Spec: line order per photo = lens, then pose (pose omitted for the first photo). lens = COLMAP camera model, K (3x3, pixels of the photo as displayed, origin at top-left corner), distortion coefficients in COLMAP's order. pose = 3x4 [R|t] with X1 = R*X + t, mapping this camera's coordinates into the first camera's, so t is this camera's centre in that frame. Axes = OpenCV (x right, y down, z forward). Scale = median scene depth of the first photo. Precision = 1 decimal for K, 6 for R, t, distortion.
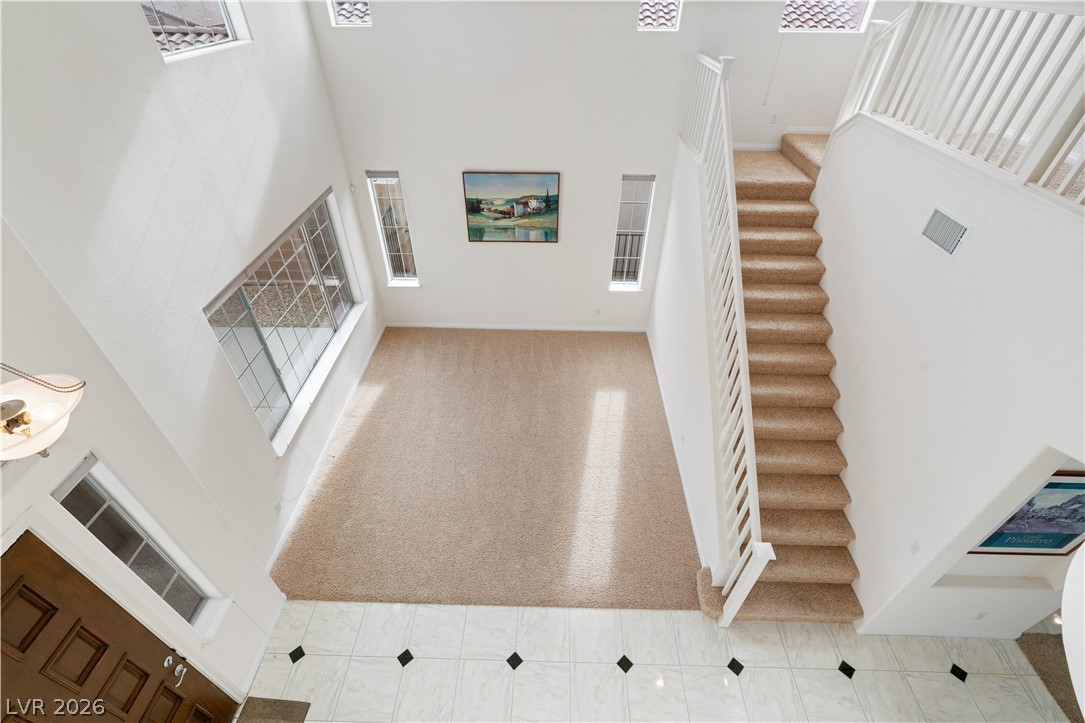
lens RADIAL K [[485.5, 0, 545.8], [0, 485.5, 363.3], [0, 0, 1]] dist [-0.003657, 0.001684]
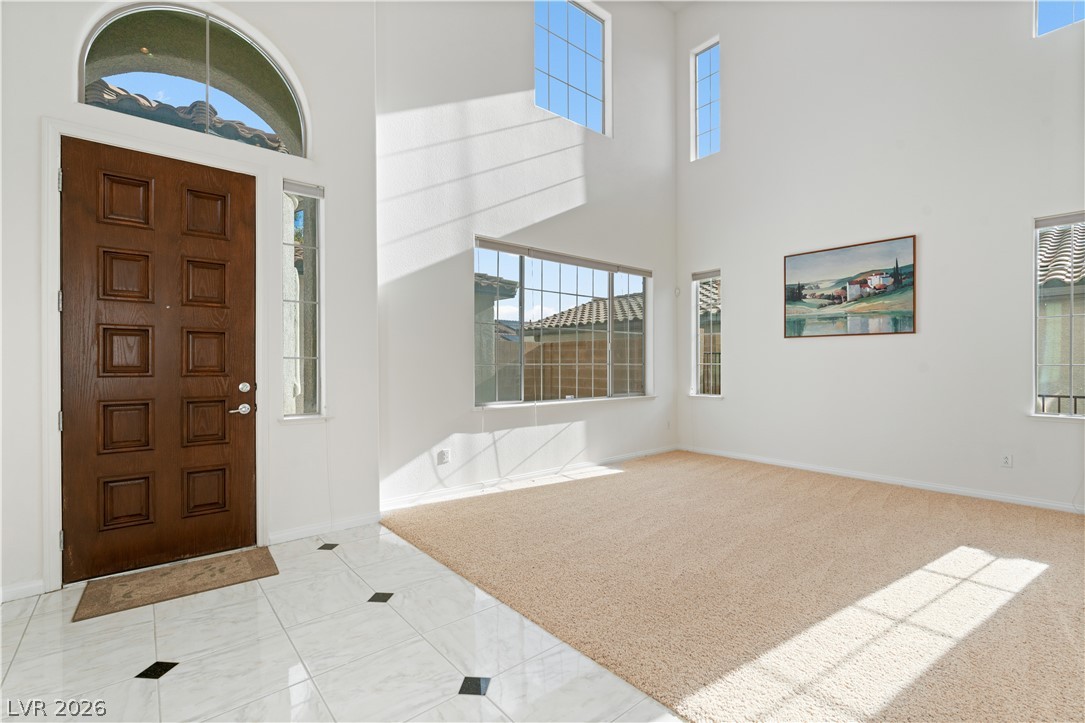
lens RADIAL K [[485.5, 0, 549.7], [0, 485.5, 361.5], [0, 0, 1]] dist [-0.003657, 0.001684]
pose [[0.666824, -0.012165, -0.745116, 0.199800], [-0.466146, 0.773297, -0.429791, 0.337113], [0.581424, 0.633928, 0.509982, 0.385656]]
